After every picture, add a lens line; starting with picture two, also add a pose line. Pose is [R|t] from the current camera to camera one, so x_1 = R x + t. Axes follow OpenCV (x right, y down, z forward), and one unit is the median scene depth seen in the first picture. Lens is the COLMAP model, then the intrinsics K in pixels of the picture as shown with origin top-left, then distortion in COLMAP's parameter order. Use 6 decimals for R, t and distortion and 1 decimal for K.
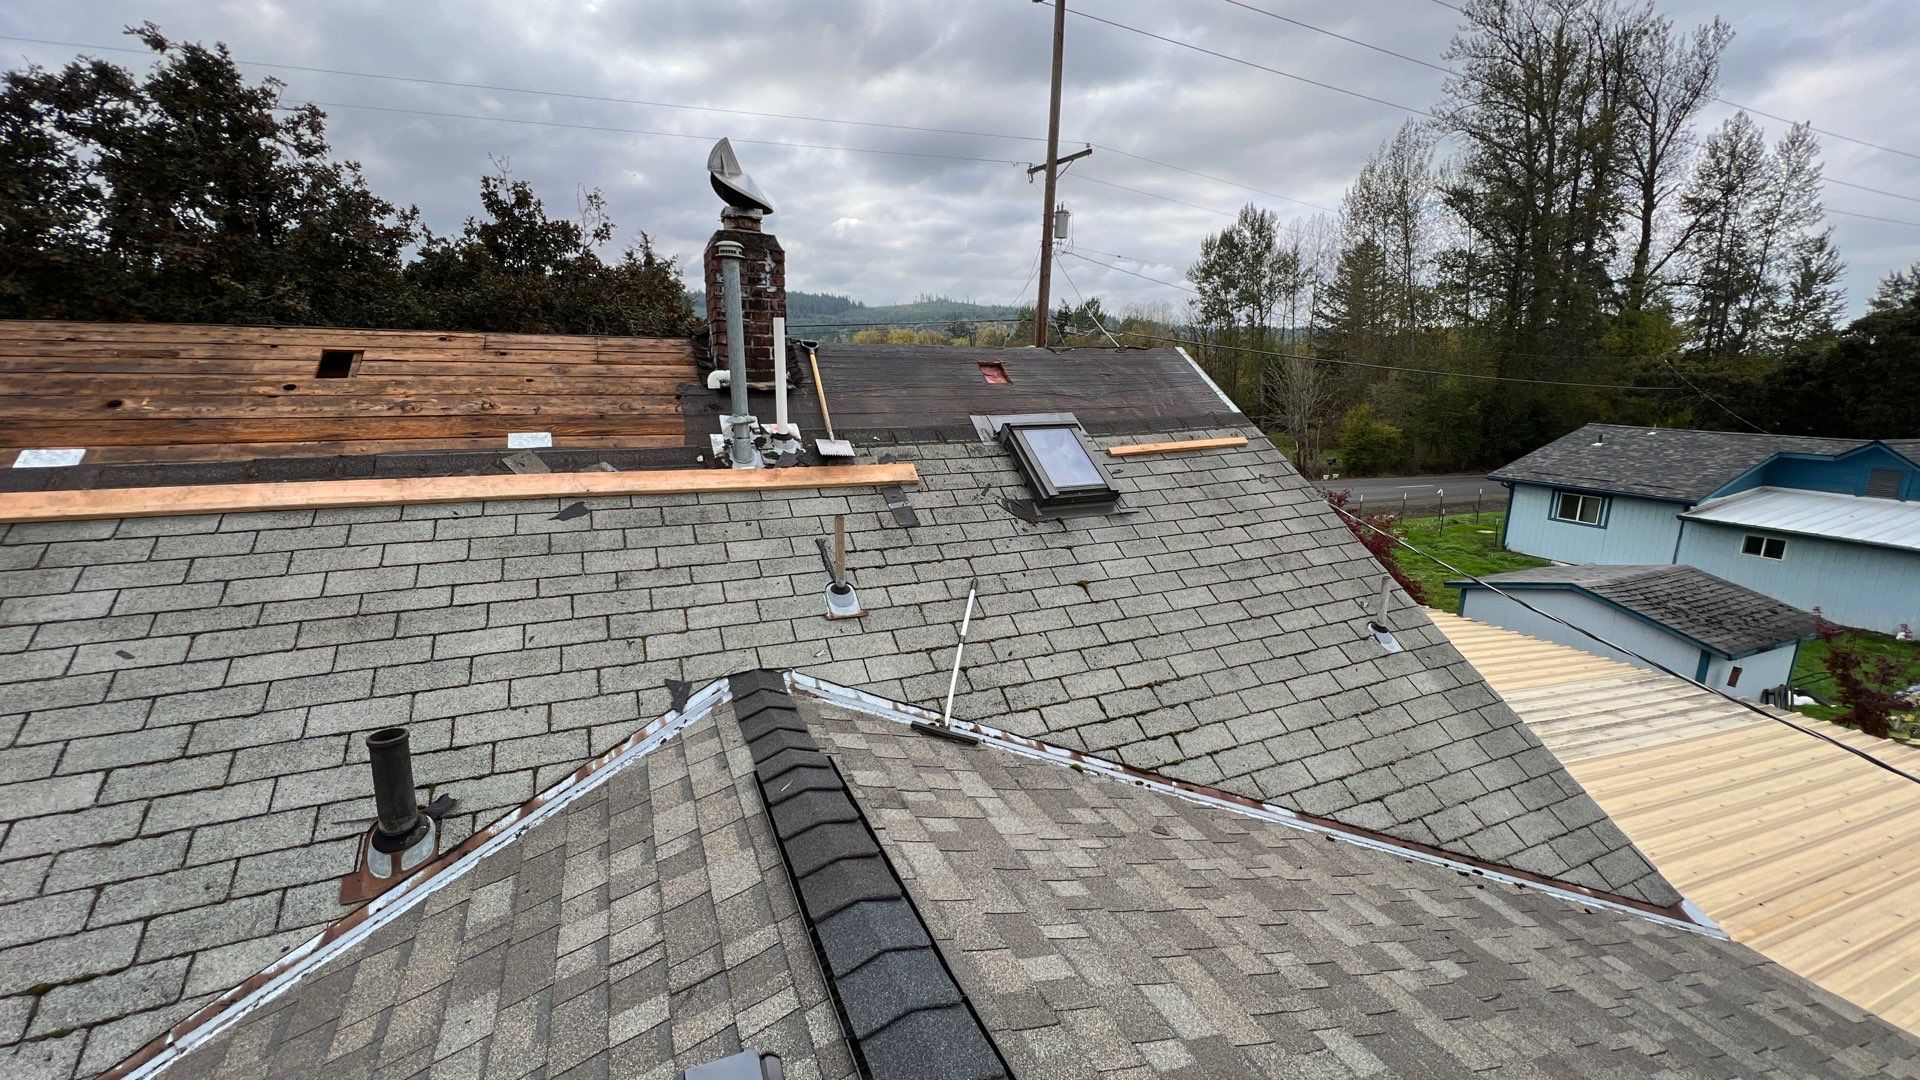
lens RADIAL K [[769.7, 0, 957.5], [0, 769.7, 538.2], [0, 0, 1]] dist [0.000183, -0.000220]
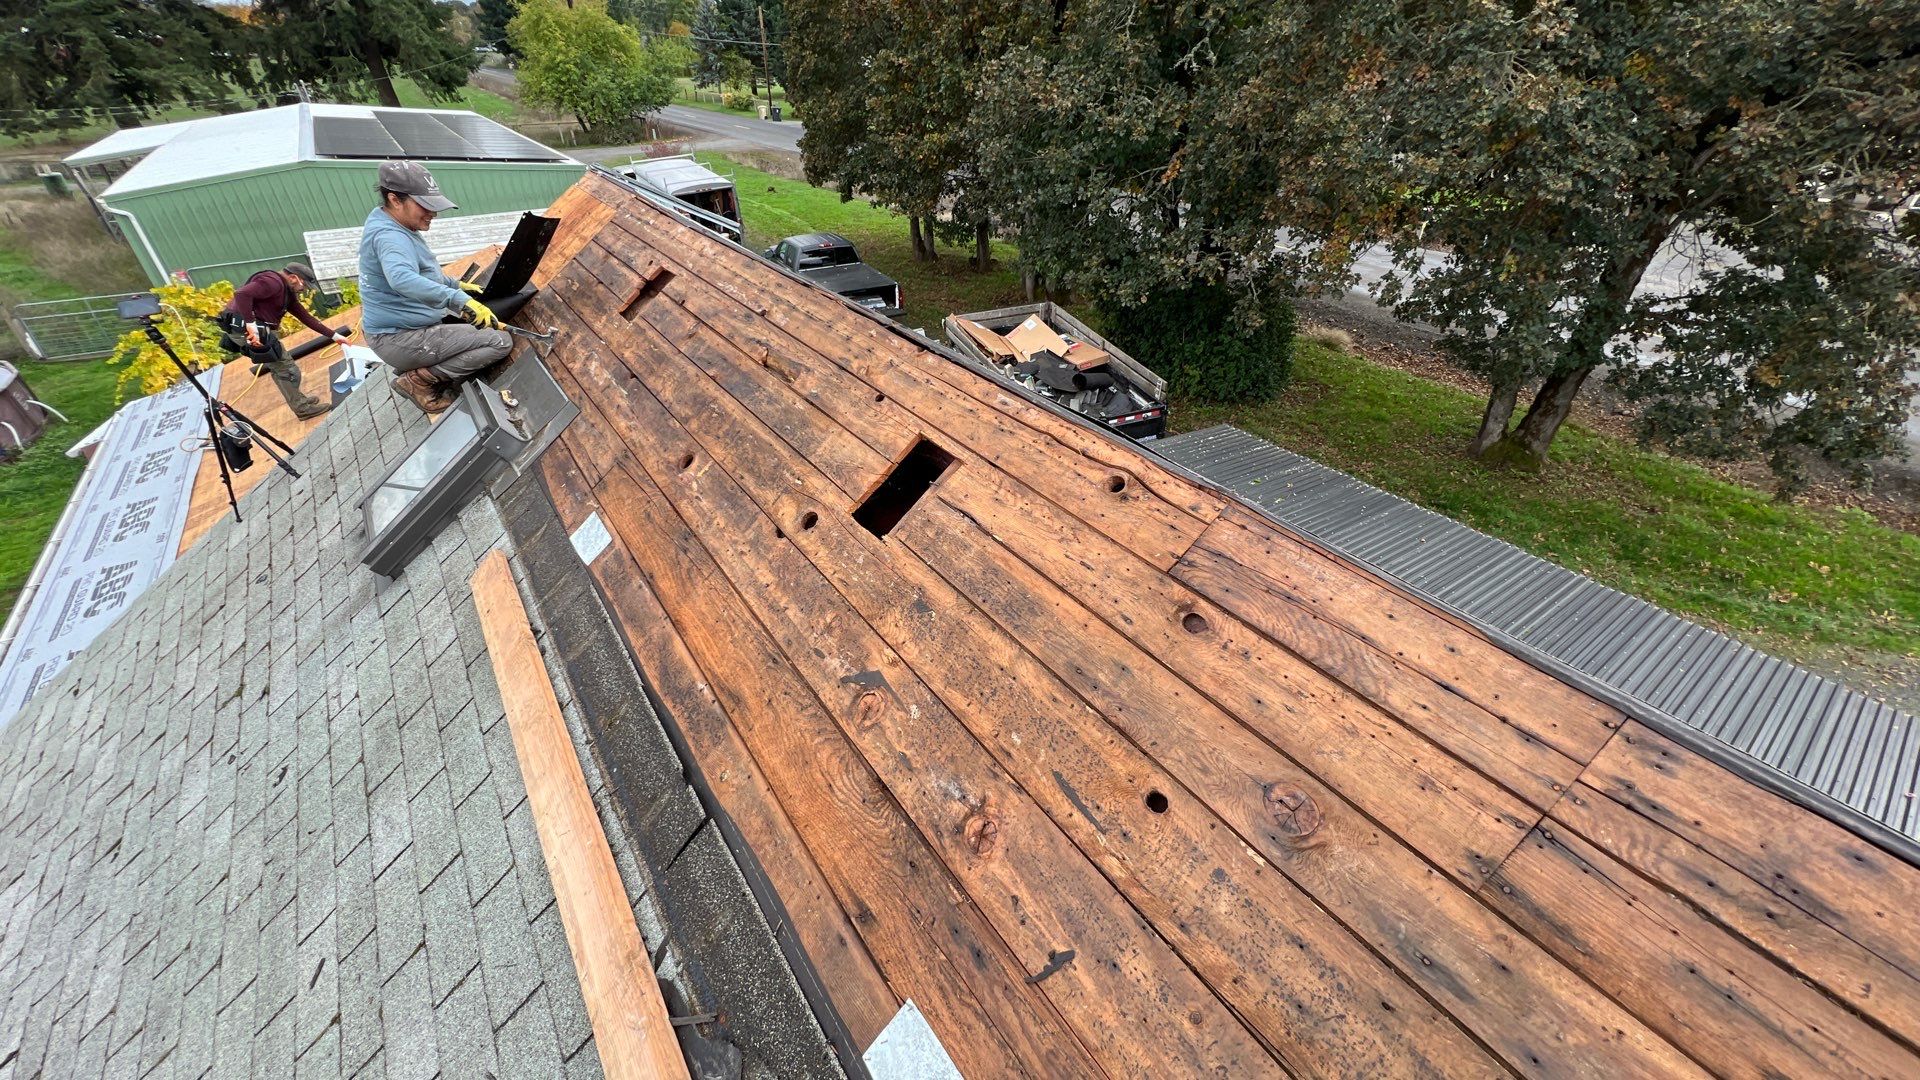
lens RADIAL K [[769.7, 0, 963.4], [0, 769.7, 543.9], [0, 0, 1]] dist [0.000183, -0.000220]
pose [[0.204624, 0.534101, -0.820284, -0.479413], [-0.201397, 0.843058, 0.498690, -0.471371], [0.957898, 0.063159, 0.280077, 1.024341]]
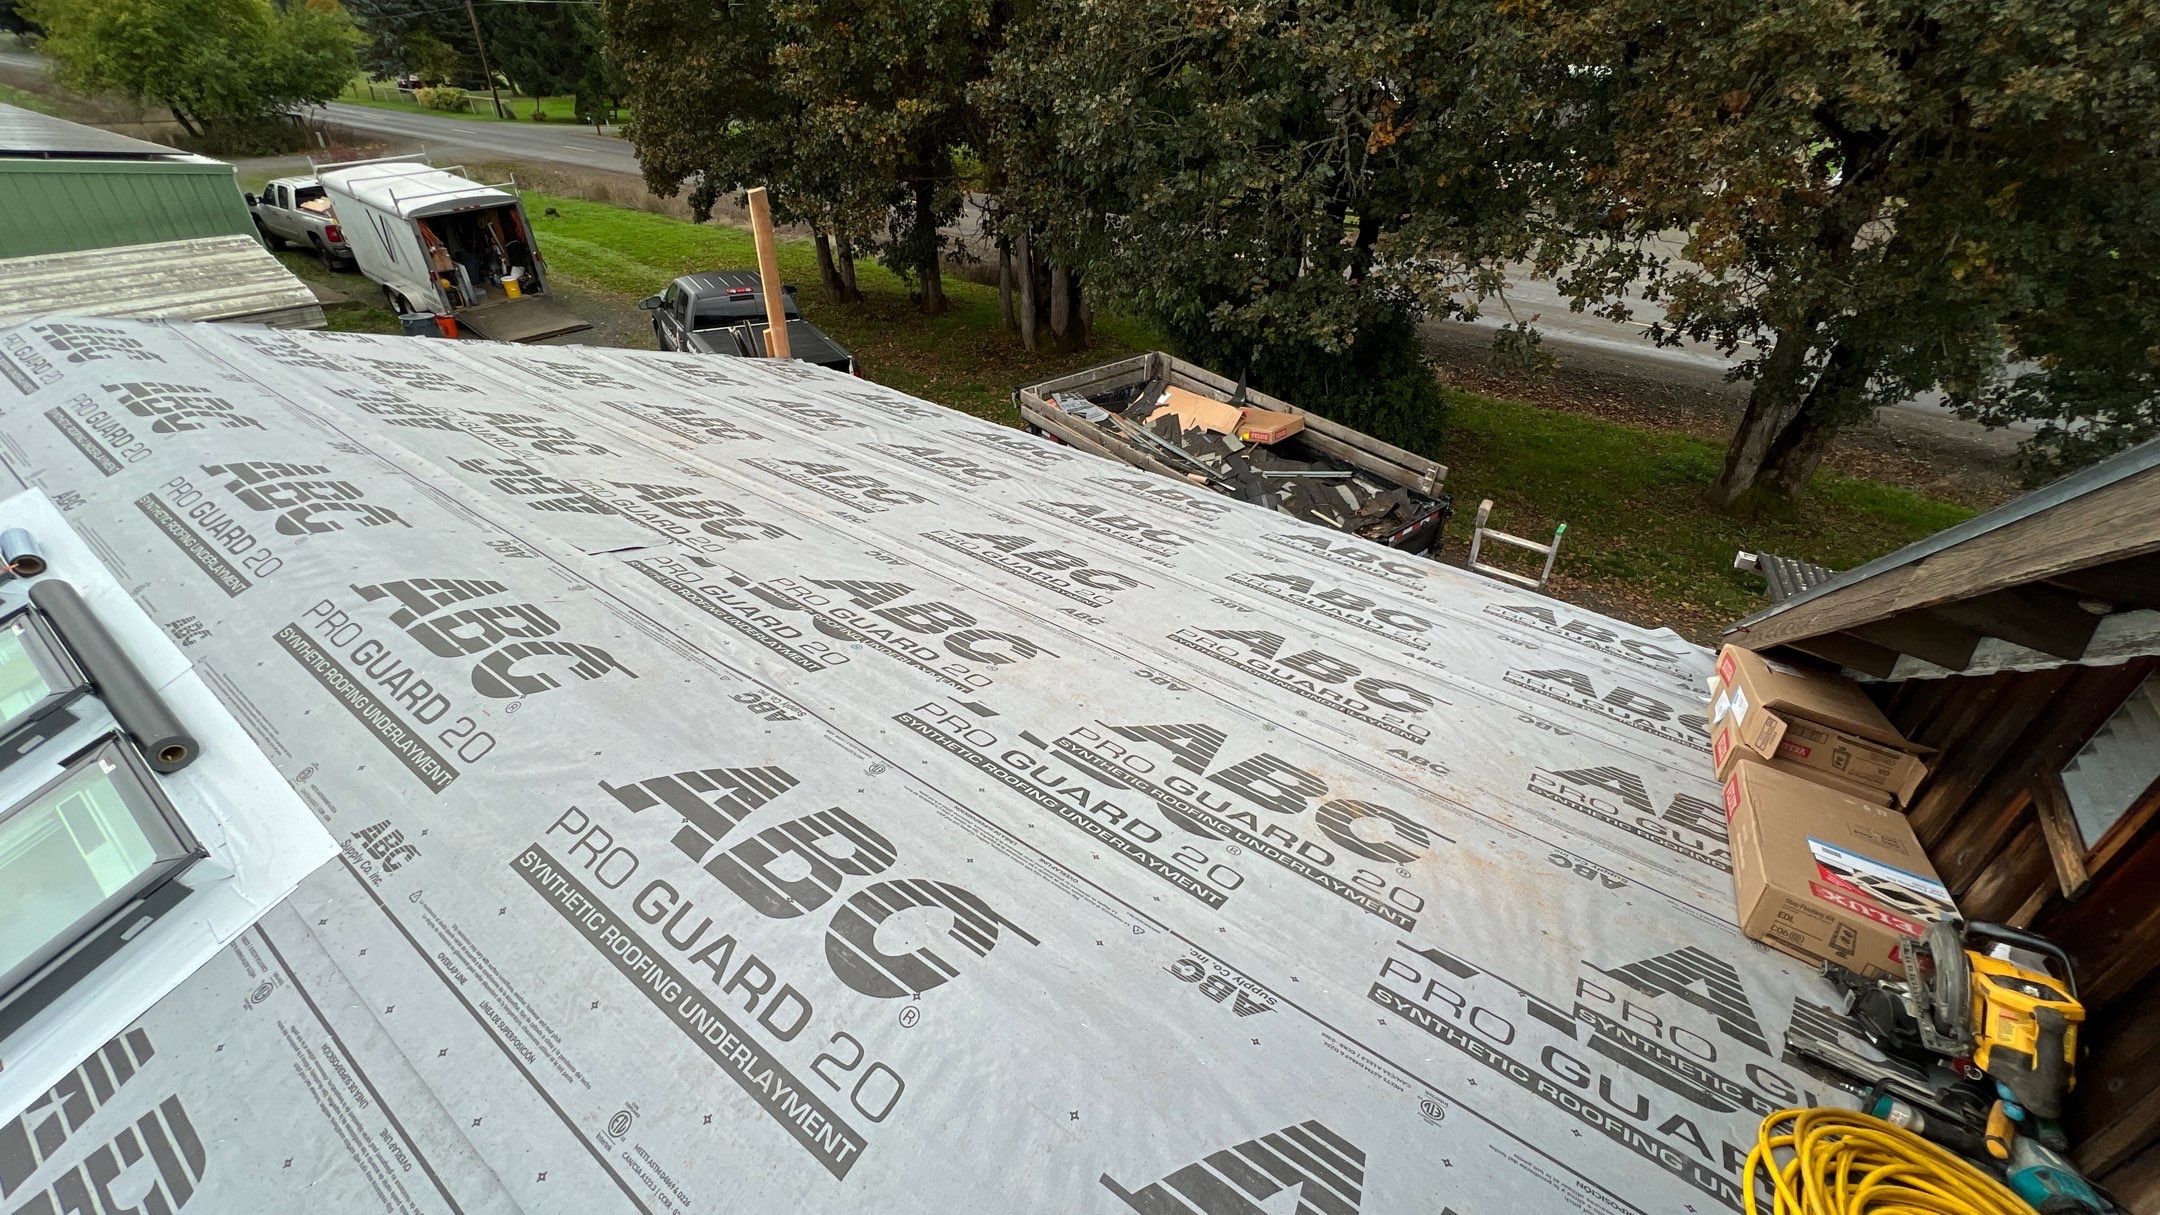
lens RADIAL K [[865.9, 0, 1081.2], [0, 865.9, 607.3], [0, 0, 1]] dist [0.000183, -0.000220]
pose [[0.514757, 0.471942, -0.715748, -2.001556], [-0.199676, 0.877889, 0.435248, -0.082524], [0.833759, -0.081129, 0.546135, 0.590060]]
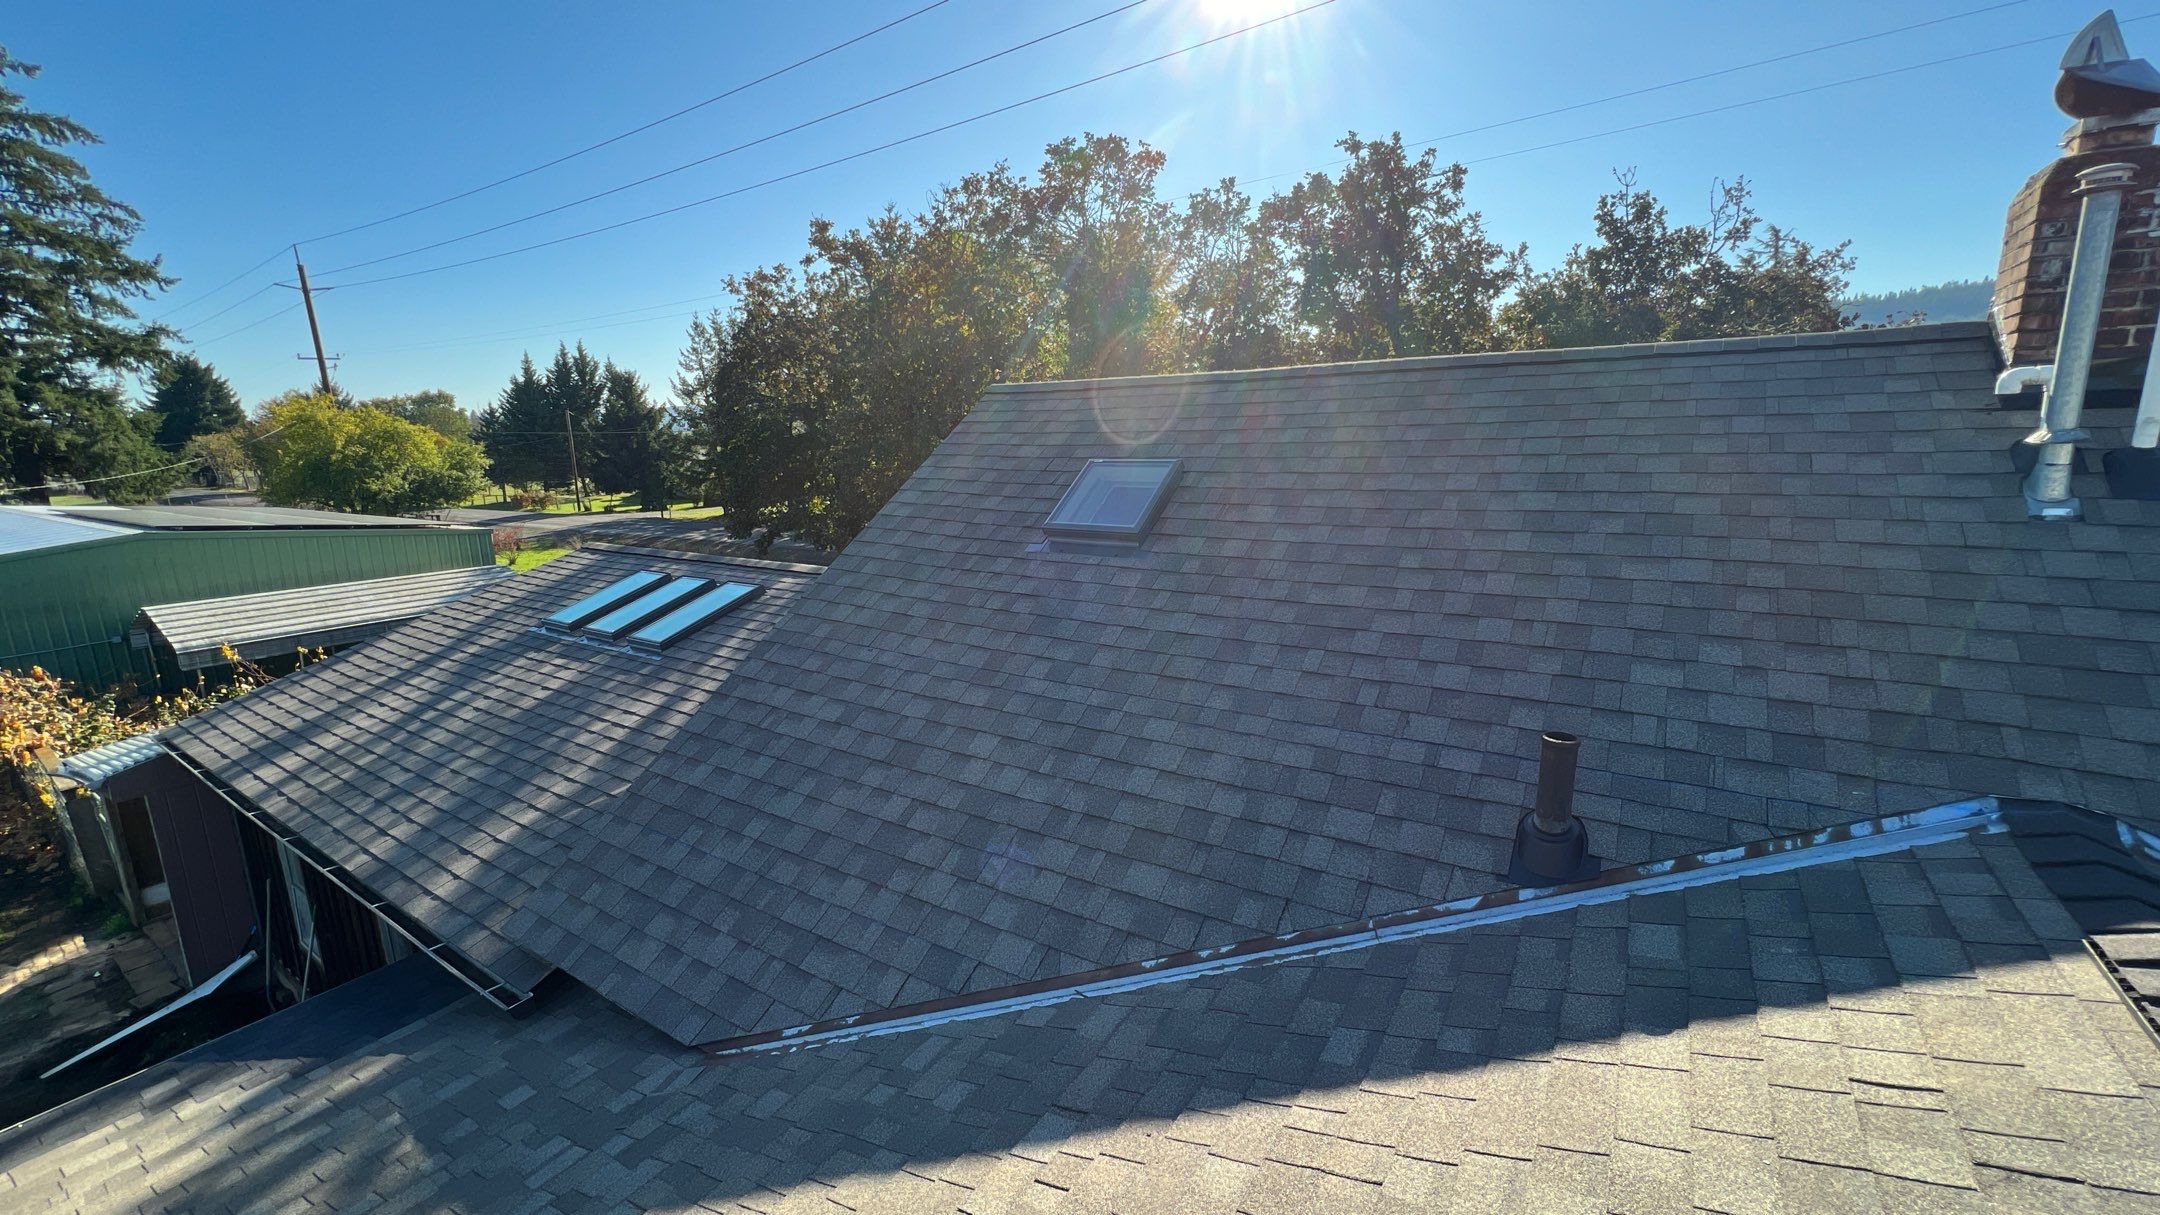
lens RADIAL K [[865.9, 0, 1083.6], [0, 865.9, 604.0], [0, 0, 1]] dist [0.000183, -0.000220]
pose [[0.539657, 0.140746, -0.830037, -0.114178], [-0.144766, 0.986755, 0.073199, 0.064444], [0.829345, 0.080659, 0.552885, -0.114894]]
